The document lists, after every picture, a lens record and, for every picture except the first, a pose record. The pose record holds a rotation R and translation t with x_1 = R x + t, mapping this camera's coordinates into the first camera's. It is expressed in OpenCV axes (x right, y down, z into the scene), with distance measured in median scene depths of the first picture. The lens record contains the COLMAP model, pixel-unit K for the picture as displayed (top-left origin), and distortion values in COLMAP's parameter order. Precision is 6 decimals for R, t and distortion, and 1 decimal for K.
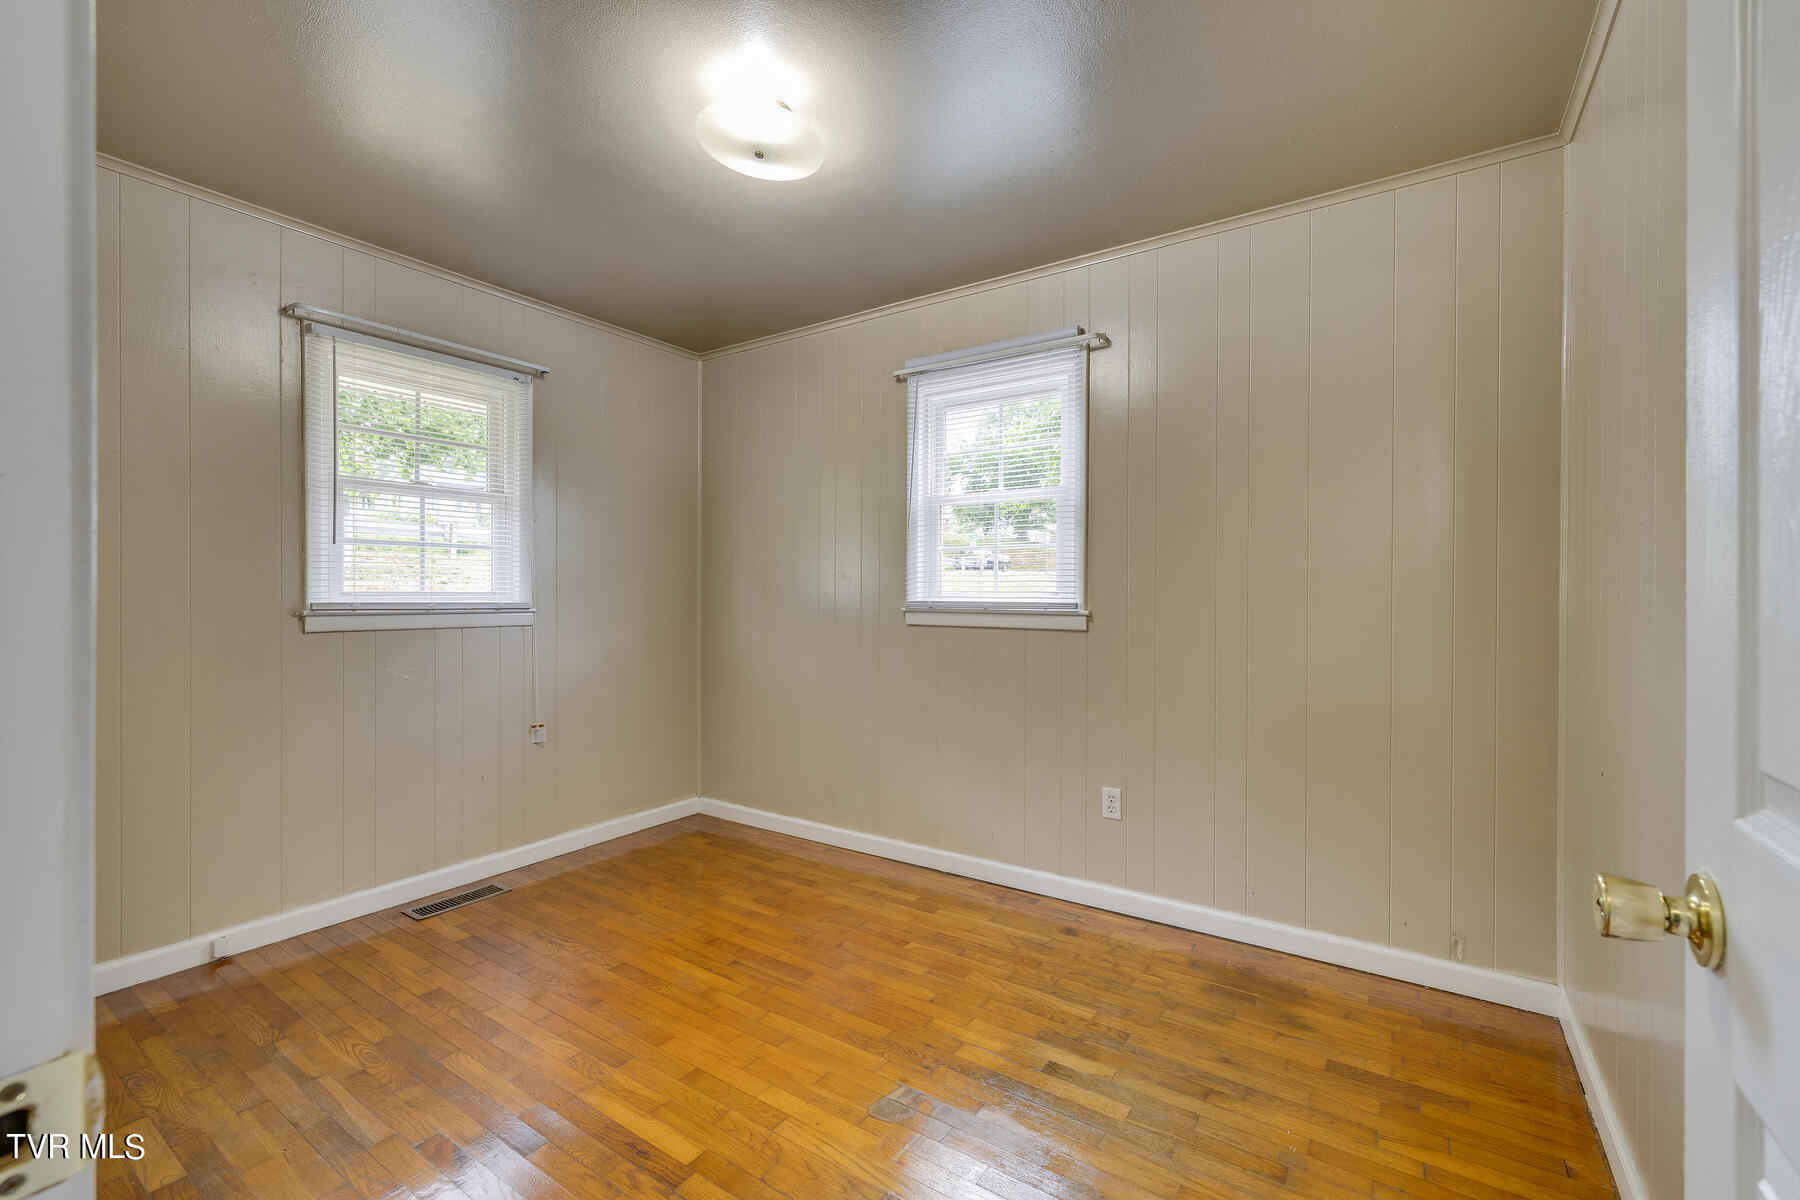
lens RADIAL K [[758.1, 0, 904.3], [0, 758.1, 593.2], [0, 0, 1]] dist [0.003365, 0.000189]
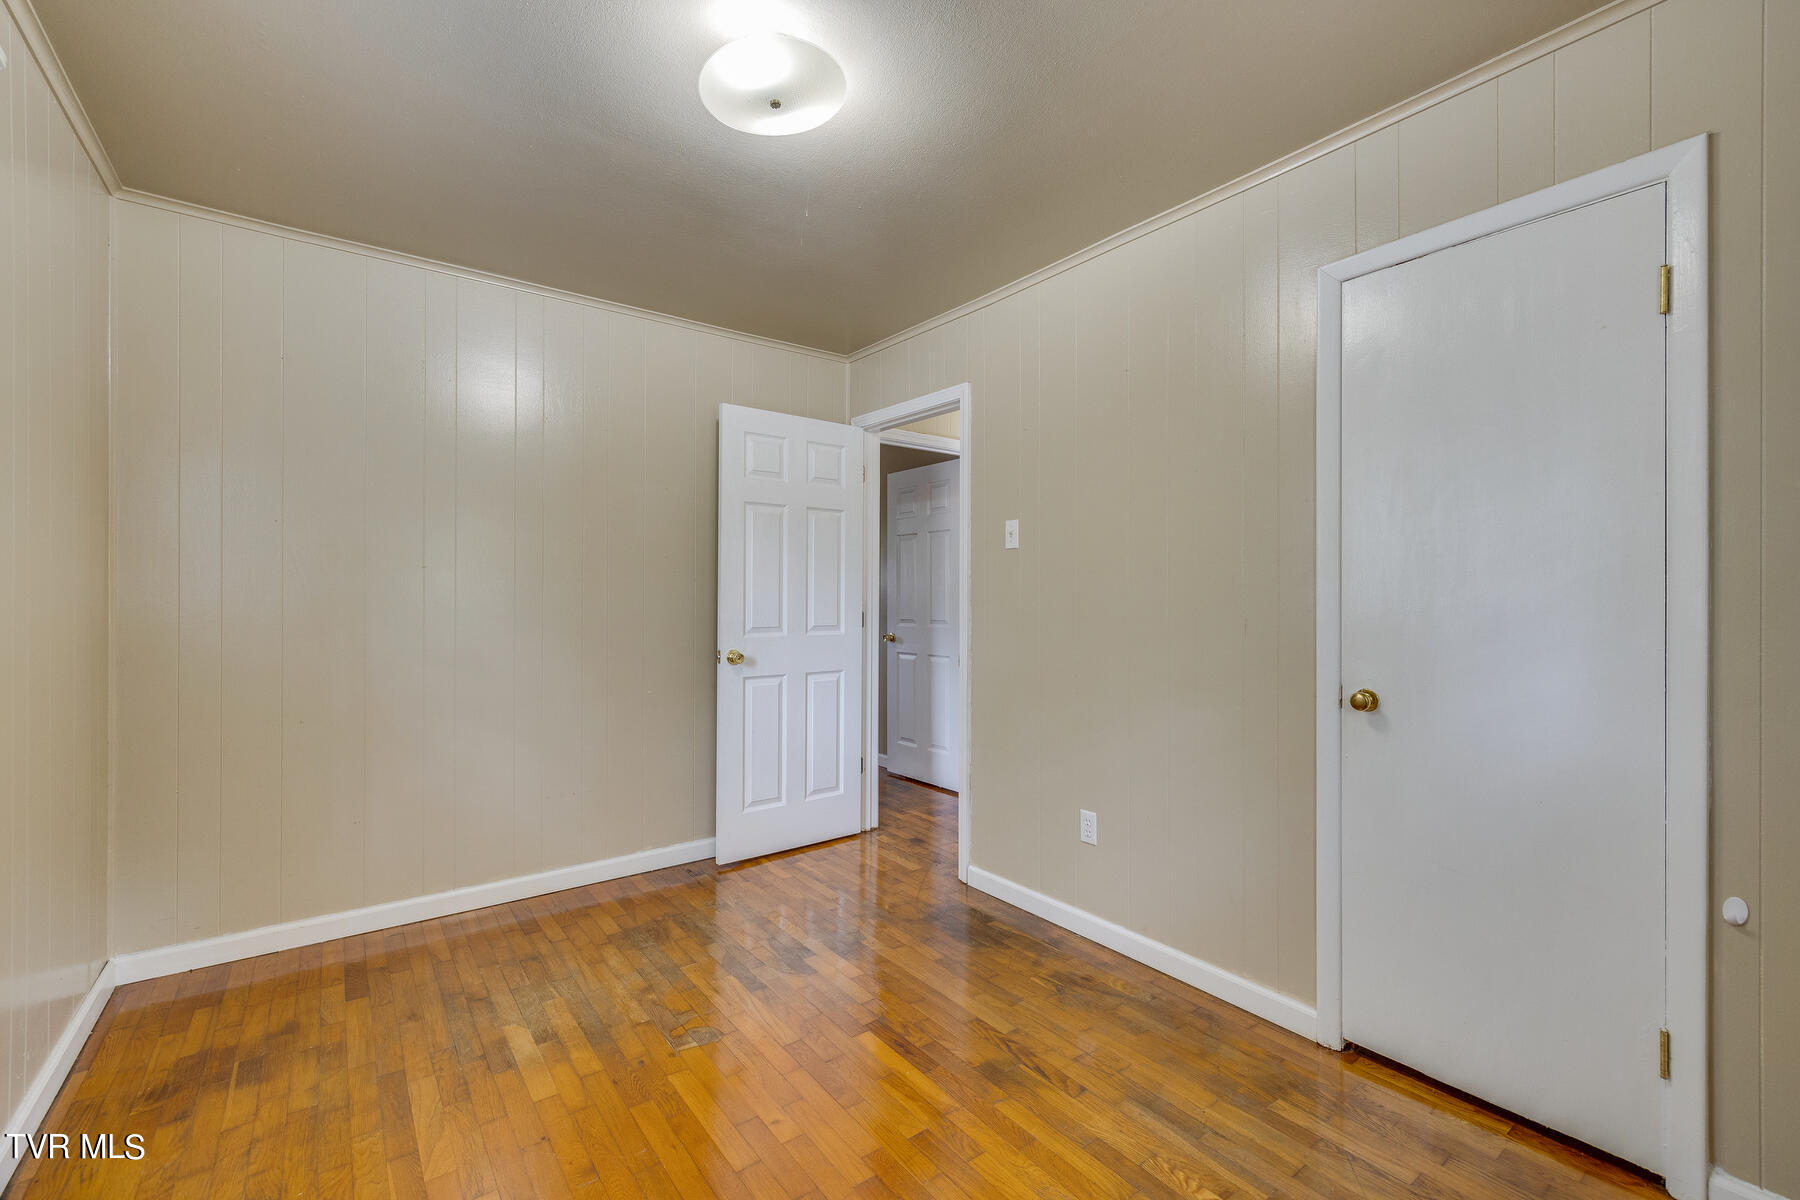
lens RADIAL K [[758.1, 0, 904.3], [0, 758.1, 593.2], [0, 0, 1]] dist [0.003365, 0.000189]
pose [[-0.945681, -0.003172, 0.325080, -0.647731], [-0.004281, 0.999987, -0.002696, -0.016420], [-0.325067, -0.003942, -0.945683, 1.869535]]
